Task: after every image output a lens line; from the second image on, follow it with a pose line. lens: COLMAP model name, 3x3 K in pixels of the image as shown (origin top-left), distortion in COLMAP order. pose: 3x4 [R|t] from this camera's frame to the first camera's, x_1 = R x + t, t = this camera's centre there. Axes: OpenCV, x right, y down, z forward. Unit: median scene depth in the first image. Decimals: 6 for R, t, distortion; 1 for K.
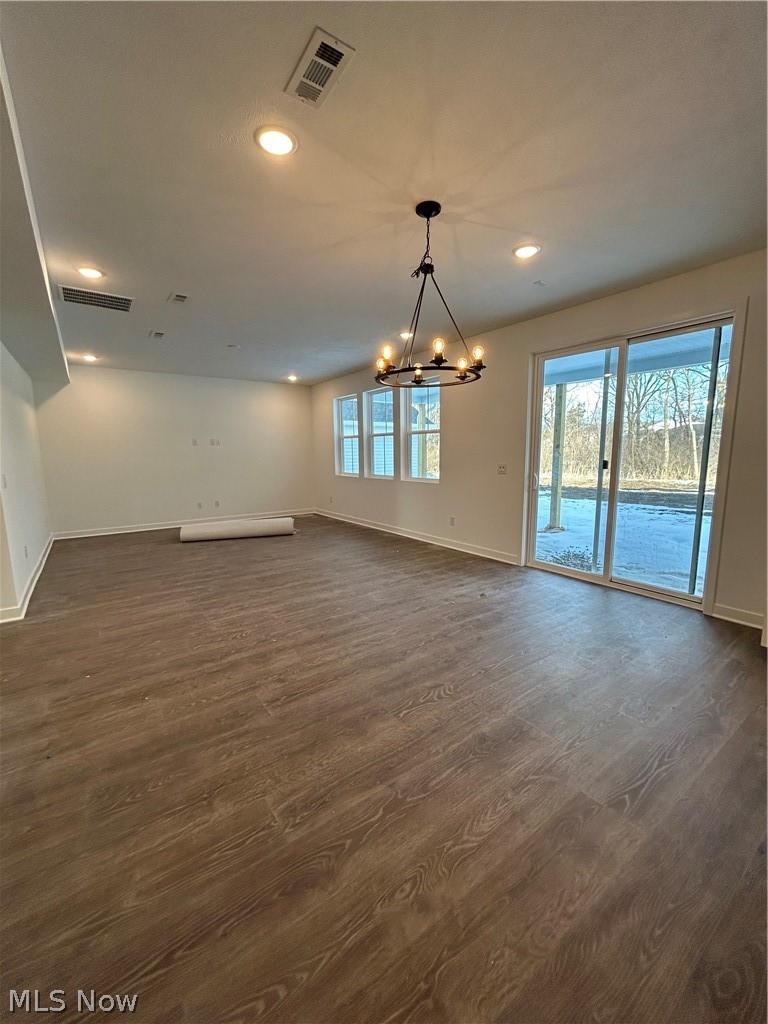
lens RADIAL K [[415.2, 0, 383.0], [0, 415.2, 510.9], [0, 0, 1]] dist [0.003400, -0.000366]
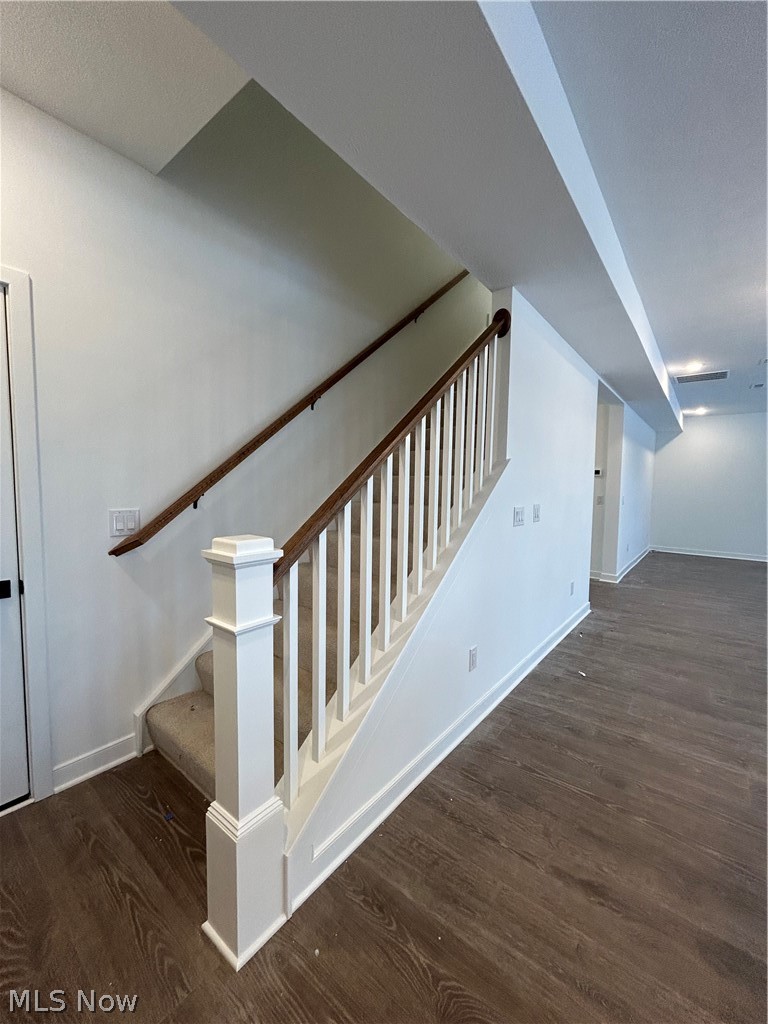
lens RADIAL K [[415.2, 0, 382.2], [0, 415.2, 510.9], [0, 0, 1]] dist [0.003400, -0.000366]
pose [[0.280239, 0.078277, -0.956733, 1.018216], [-0.153782, 0.987458, 0.035747, 0.138552], [0.947532, 0.137111, 0.288762, -0.953153]]
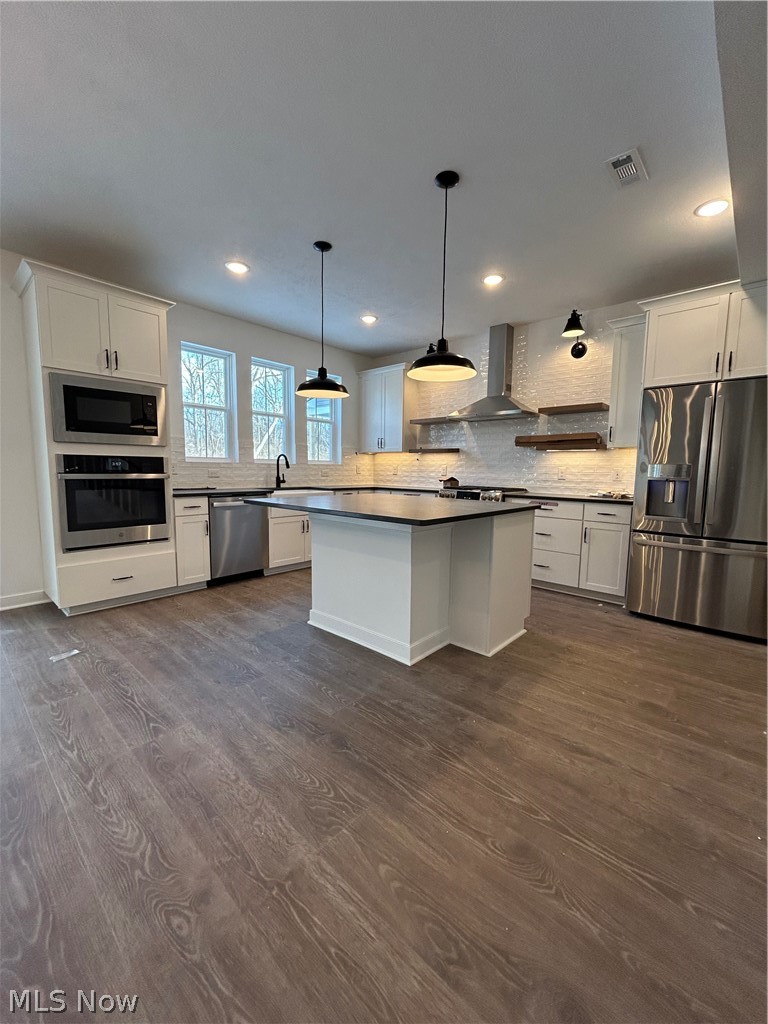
lens RADIAL K [[415.2, 0, 381.3], [0, 415.2, 512.0], [0, 0, 1]] dist [0.003400, -0.000366]
pose [[-0.212505, -0.096741, 0.972359, -0.660395], [0.129222, 0.983566, 0.126097, 0.055510], [-0.968578, 0.152447, -0.196512, 0.576306]]
